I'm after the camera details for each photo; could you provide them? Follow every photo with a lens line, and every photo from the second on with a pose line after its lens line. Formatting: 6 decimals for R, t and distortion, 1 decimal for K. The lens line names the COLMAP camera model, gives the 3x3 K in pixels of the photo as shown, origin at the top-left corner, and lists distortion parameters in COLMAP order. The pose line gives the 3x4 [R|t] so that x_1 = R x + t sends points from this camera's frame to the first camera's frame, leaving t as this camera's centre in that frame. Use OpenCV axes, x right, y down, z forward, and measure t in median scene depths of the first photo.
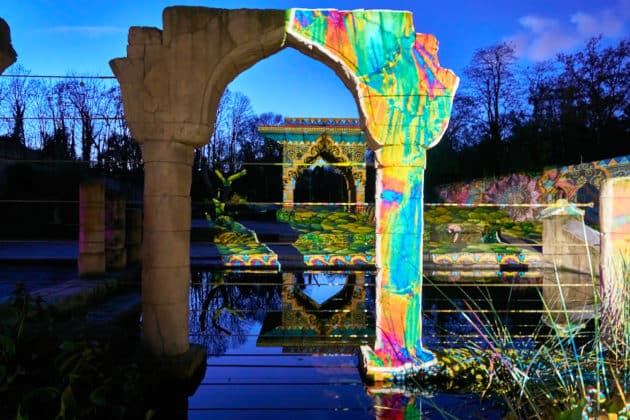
lens RADIAL K [[433.0, 0, 311.4], [0, 433.0, 214.6], [0, 0, 1]] dist [0.008179, -0.009156]
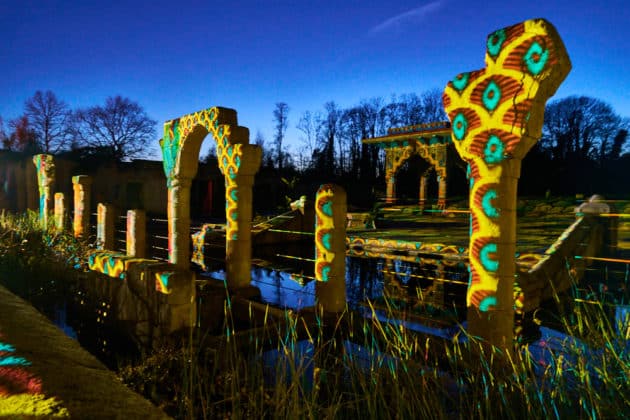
lens RADIAL K [[433.0, 0, 319.6], [0, 433.0, 205.9], [0, 0, 1]] dist [0.008179, -0.009156]
pose [[0.681008, 0.009014, -0.732221, 0.722326], [-0.011523, 0.999932, 0.001592, -0.002166], [0.732185, 0.007353, 0.681066, 0.001649]]
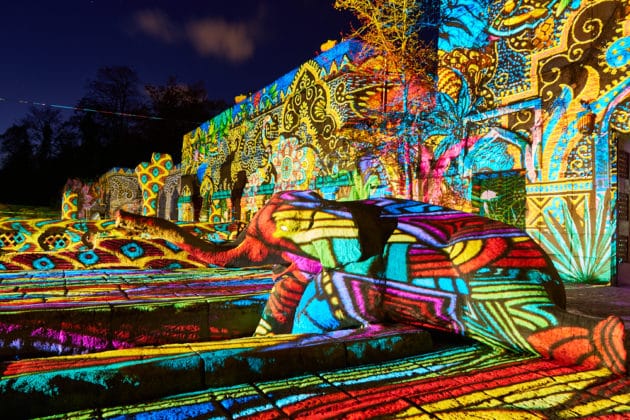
lens RADIAL K [[433.0, 0, 318.2], [0, 433.0, 210.4], [0, 0, 1]] dist [0.008179, -0.009156]
pose [[0.859616, 0.058165, 0.507620, 0.563224], [-0.040363, 0.998125, -0.046018, 0.018622], [-0.509344, 0.019069, 0.860351, -0.376420]]
